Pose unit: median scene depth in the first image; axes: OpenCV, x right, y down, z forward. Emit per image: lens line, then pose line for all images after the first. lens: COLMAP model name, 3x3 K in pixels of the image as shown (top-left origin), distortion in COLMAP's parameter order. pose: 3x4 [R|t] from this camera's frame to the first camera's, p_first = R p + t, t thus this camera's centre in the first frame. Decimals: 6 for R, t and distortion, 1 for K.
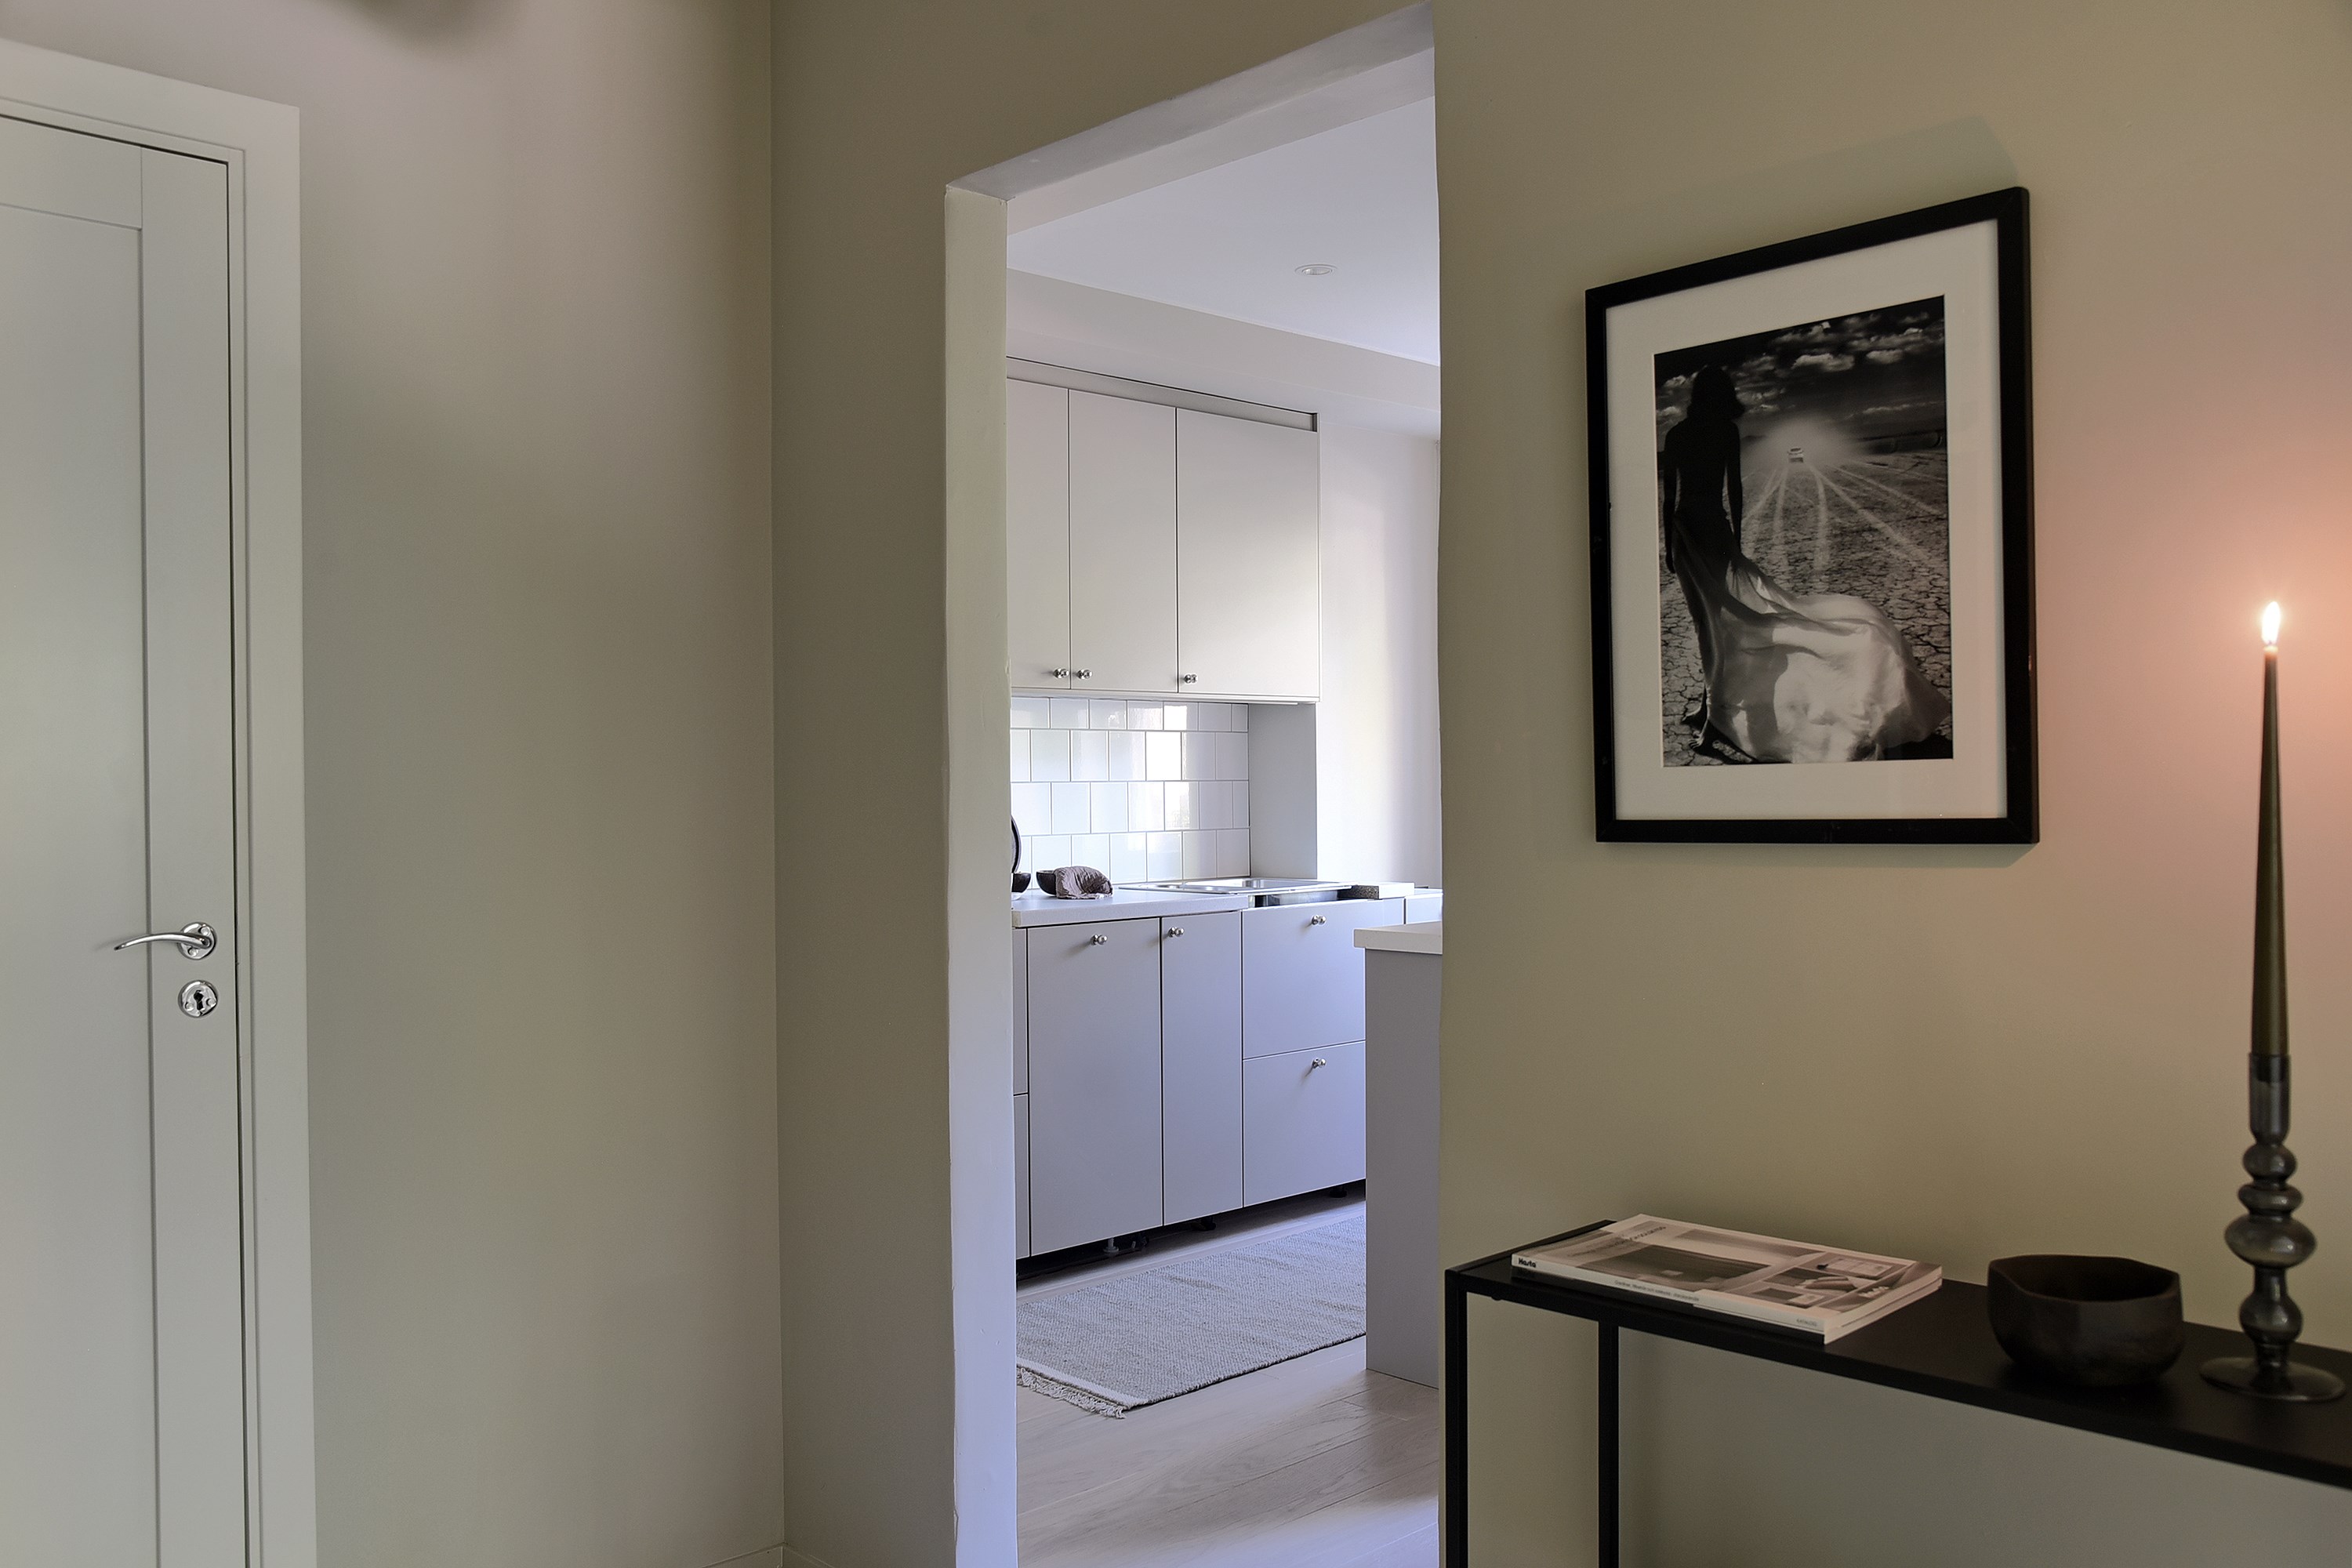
lens RADIAL K [[1867.9, 0, 1183.5], [0, 1867.9, 800.2], [0, 0, 1]] dist [-0.050258, 0.023742]
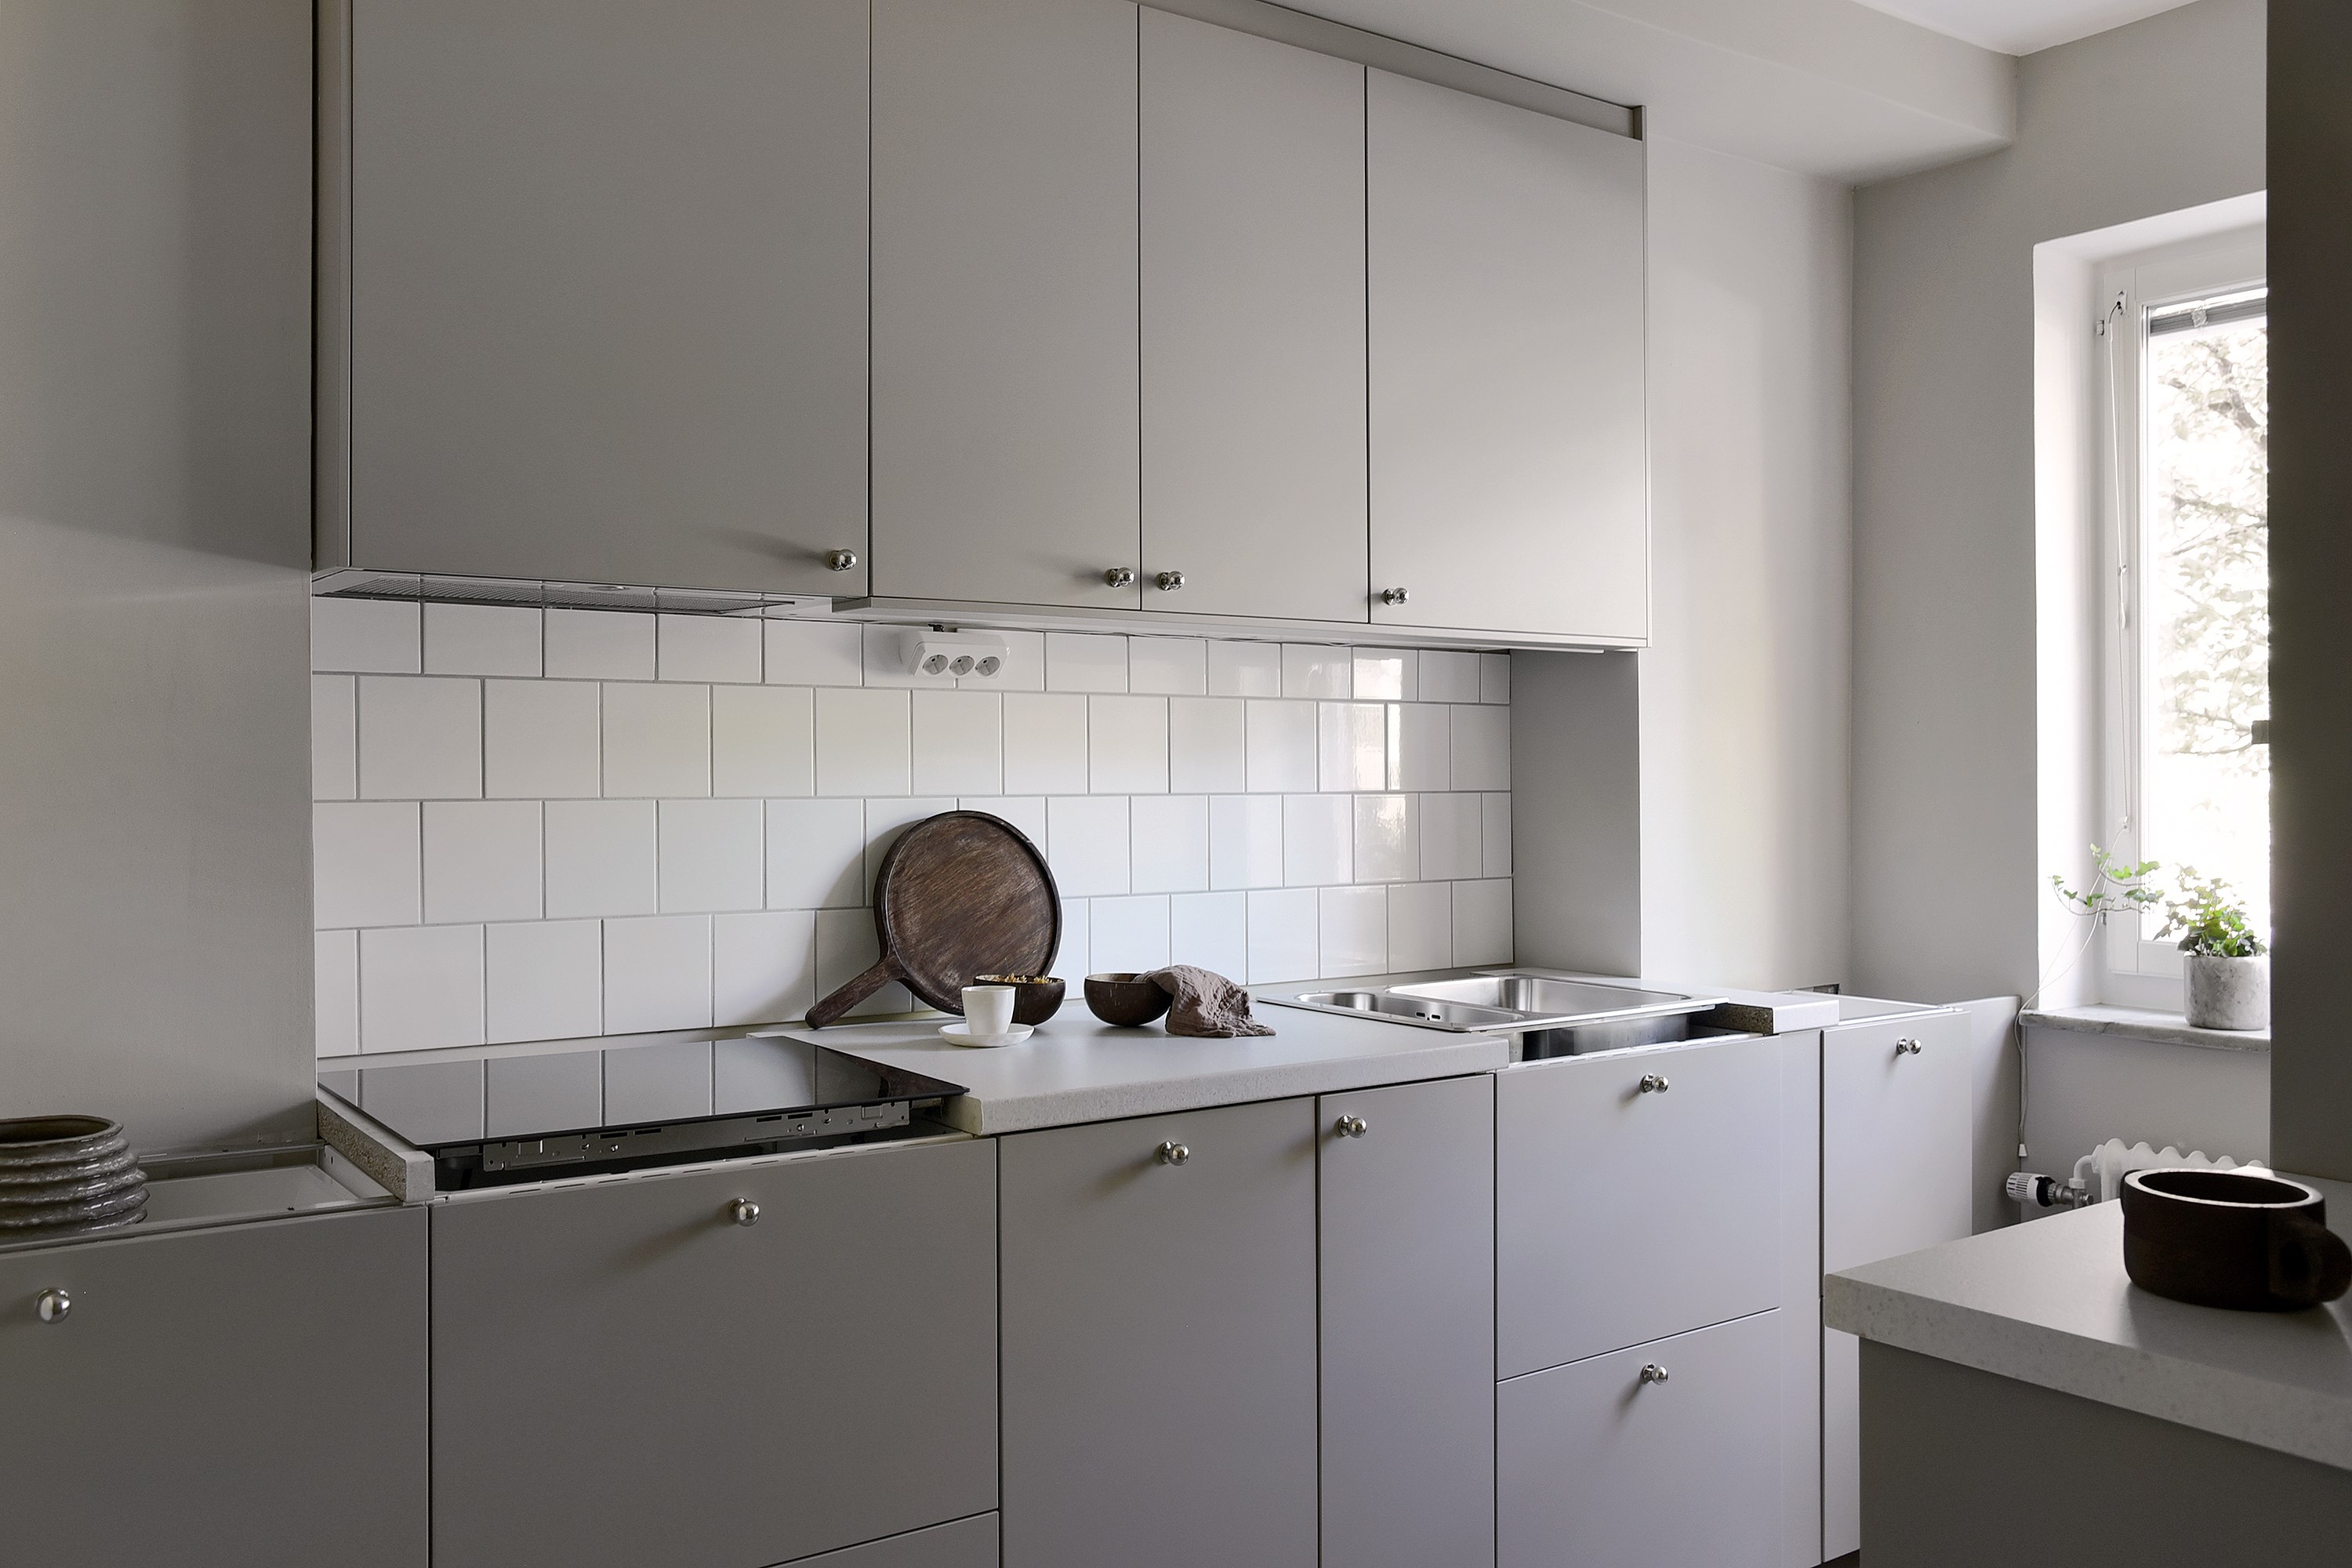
lens RADIAL K [[2037.3, 0, 1169.5], [0, 2037.3, 768.0], [0, 0, 1]] dist [-0.042997, 0.070158]
pose [[0.991118, 0.001948, -0.132972, 0.016803], [-0.003450, 0.999933, -0.011063, -0.011686], [0.132942, 0.011423, 0.991058, 0.442237]]
